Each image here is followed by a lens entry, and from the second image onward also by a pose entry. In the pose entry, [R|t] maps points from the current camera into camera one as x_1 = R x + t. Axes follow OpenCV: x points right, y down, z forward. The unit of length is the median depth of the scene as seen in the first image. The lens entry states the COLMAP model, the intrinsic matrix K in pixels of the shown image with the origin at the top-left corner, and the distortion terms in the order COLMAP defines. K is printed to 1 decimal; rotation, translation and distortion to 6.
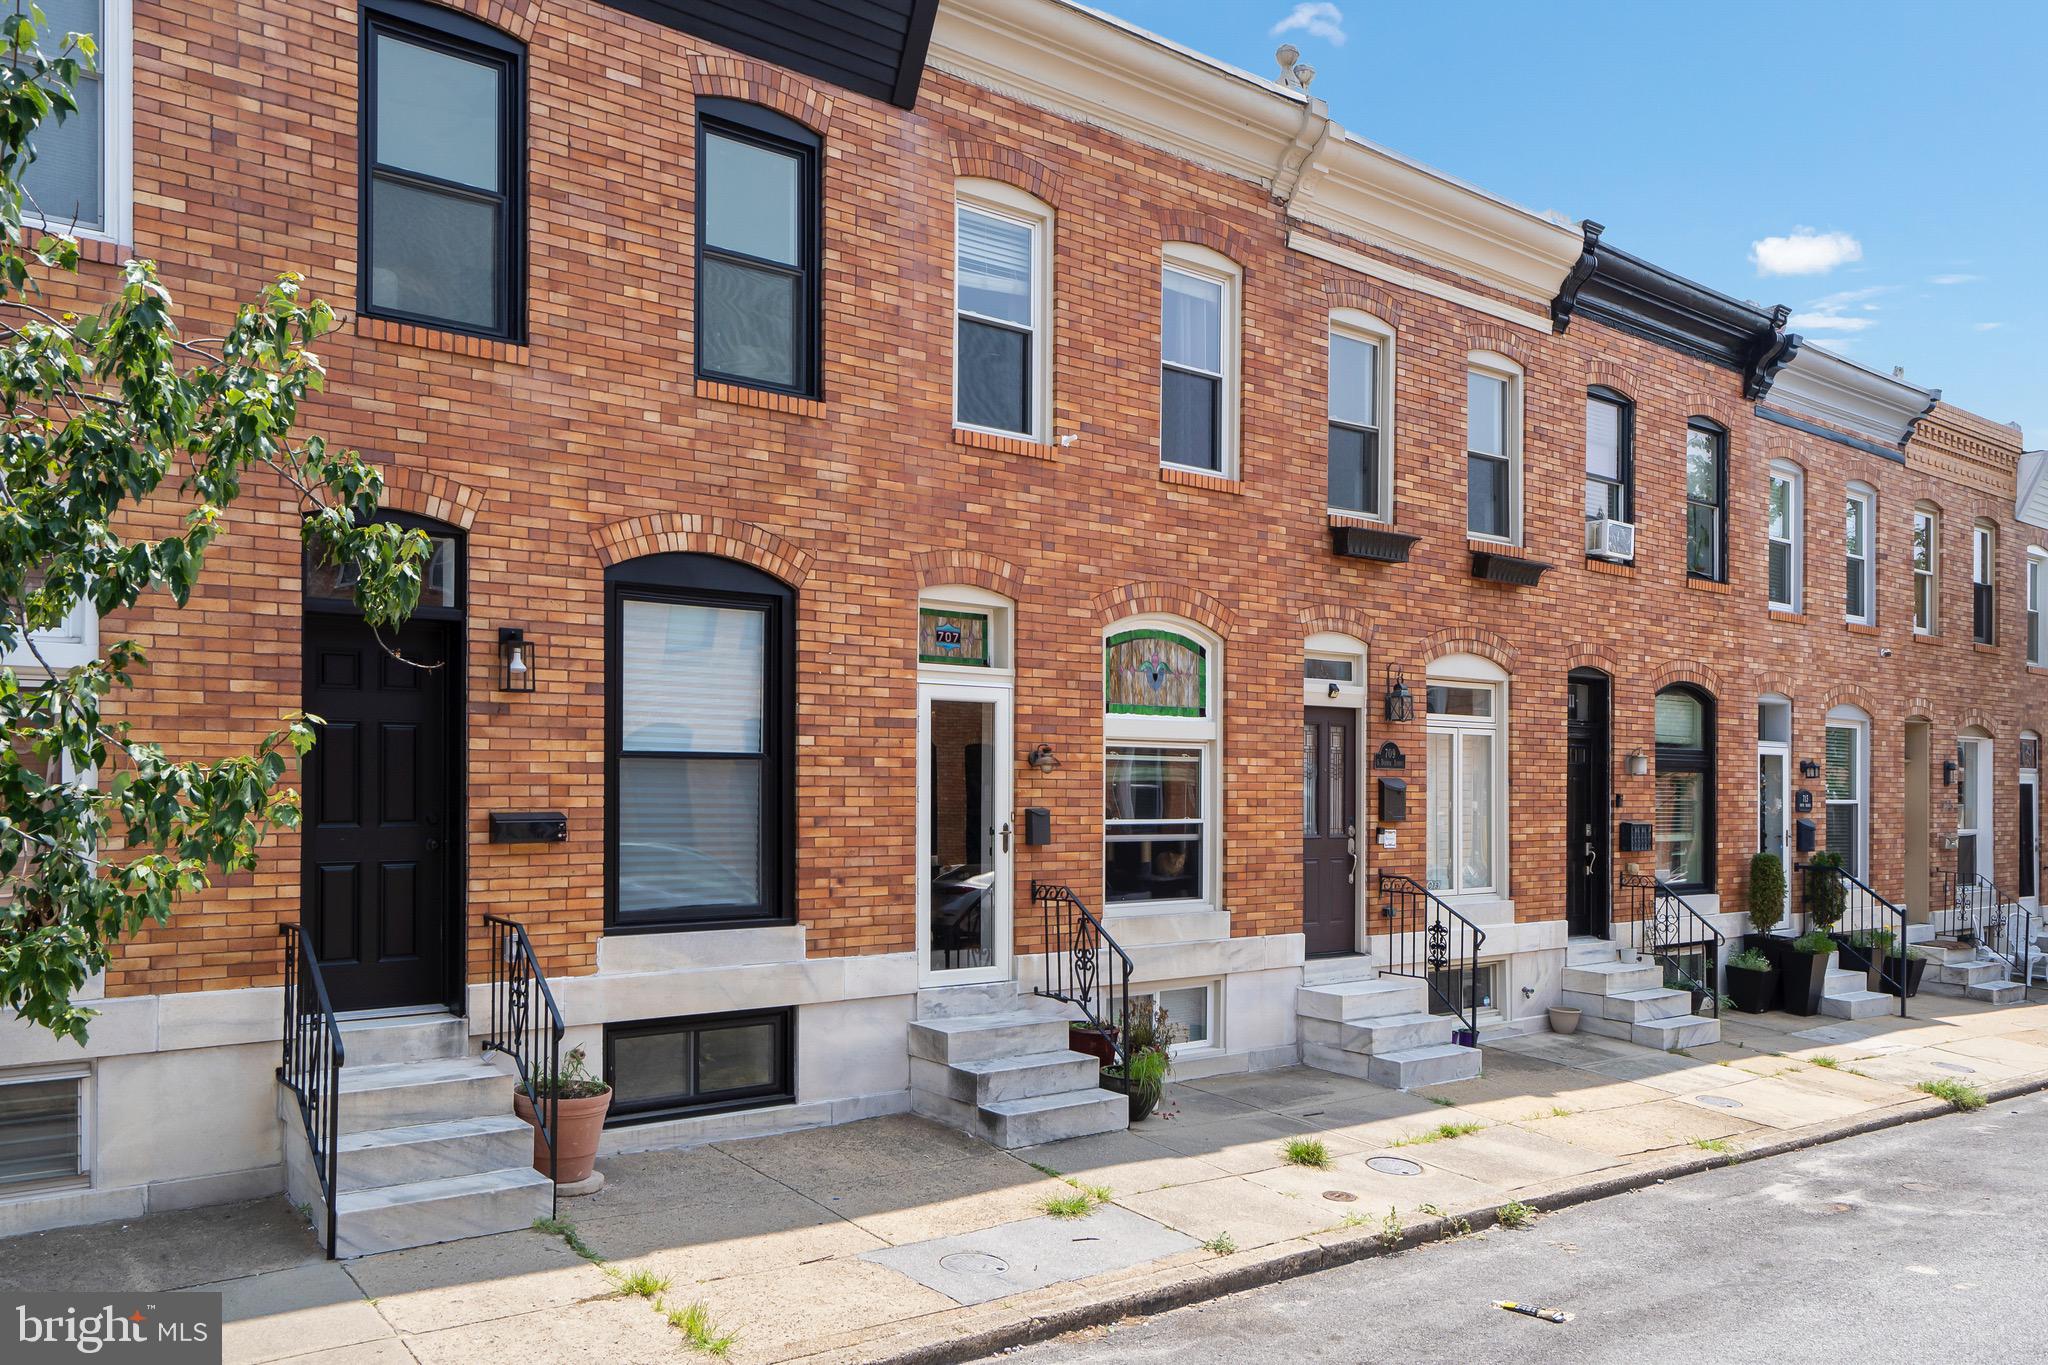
lens RADIAL K [[1539.1, 0, 1023.3], [0, 1539.1, 674.3], [0, 0, 1]] dist [-0.000144, 0.006034]
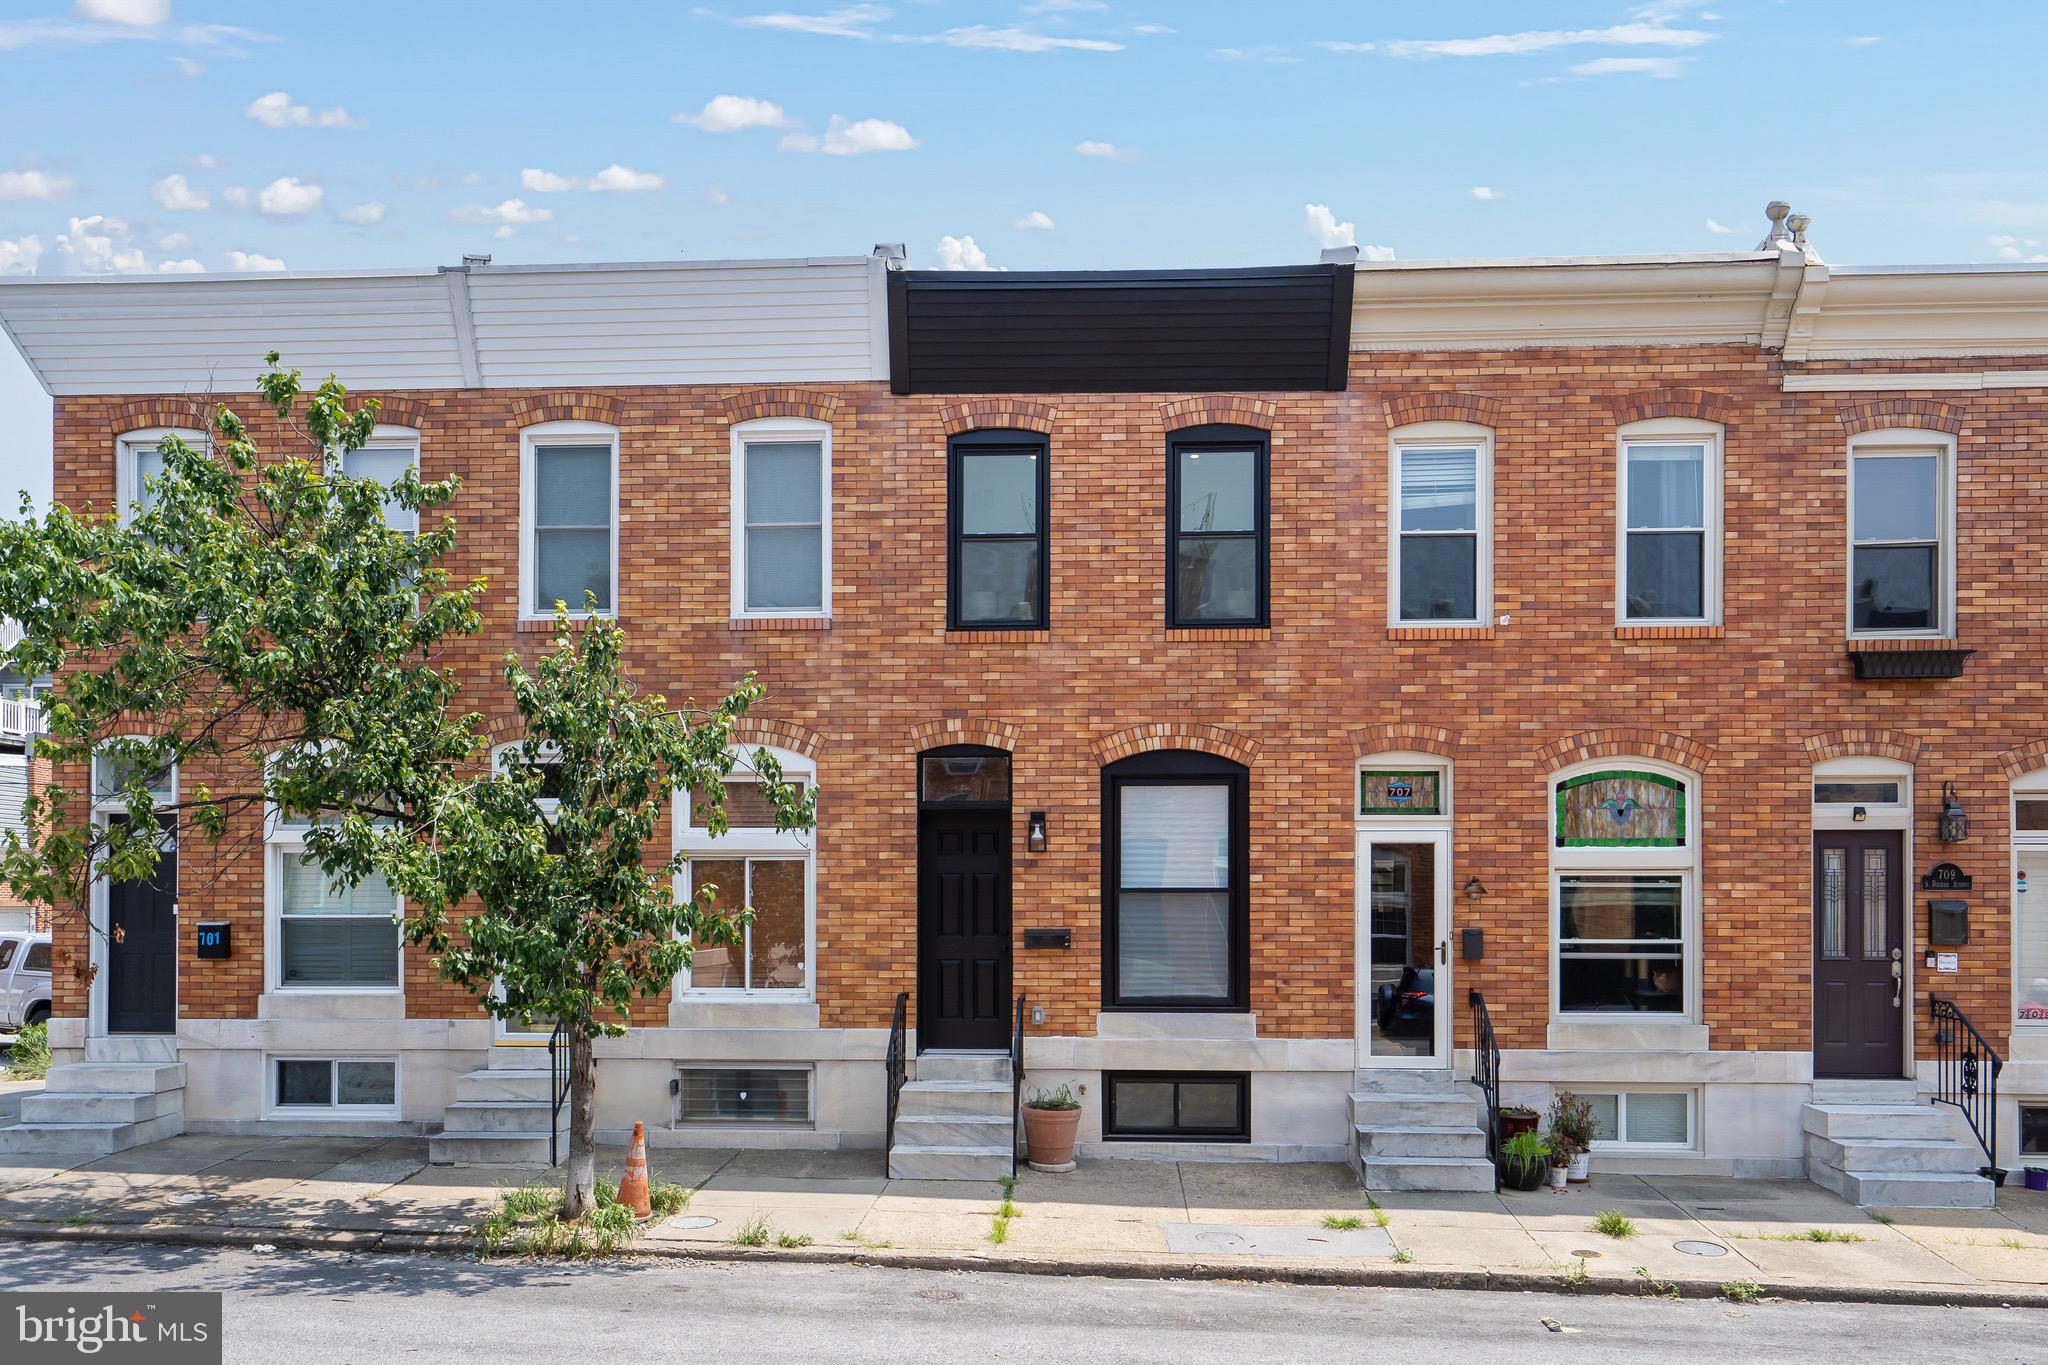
lens RADIAL K [[1608.5, 0, 1024.3], [0, 1608.5, 688.8], [0, 0, 1]] dist [-0.007219, 0.000182]
pose [[0.738833, -0.097275, -0.666831, 0.650885], [0.052354, 0.994822, -0.087114, -0.010279], [0.671852, 0.029452, 0.740100, -0.197444]]
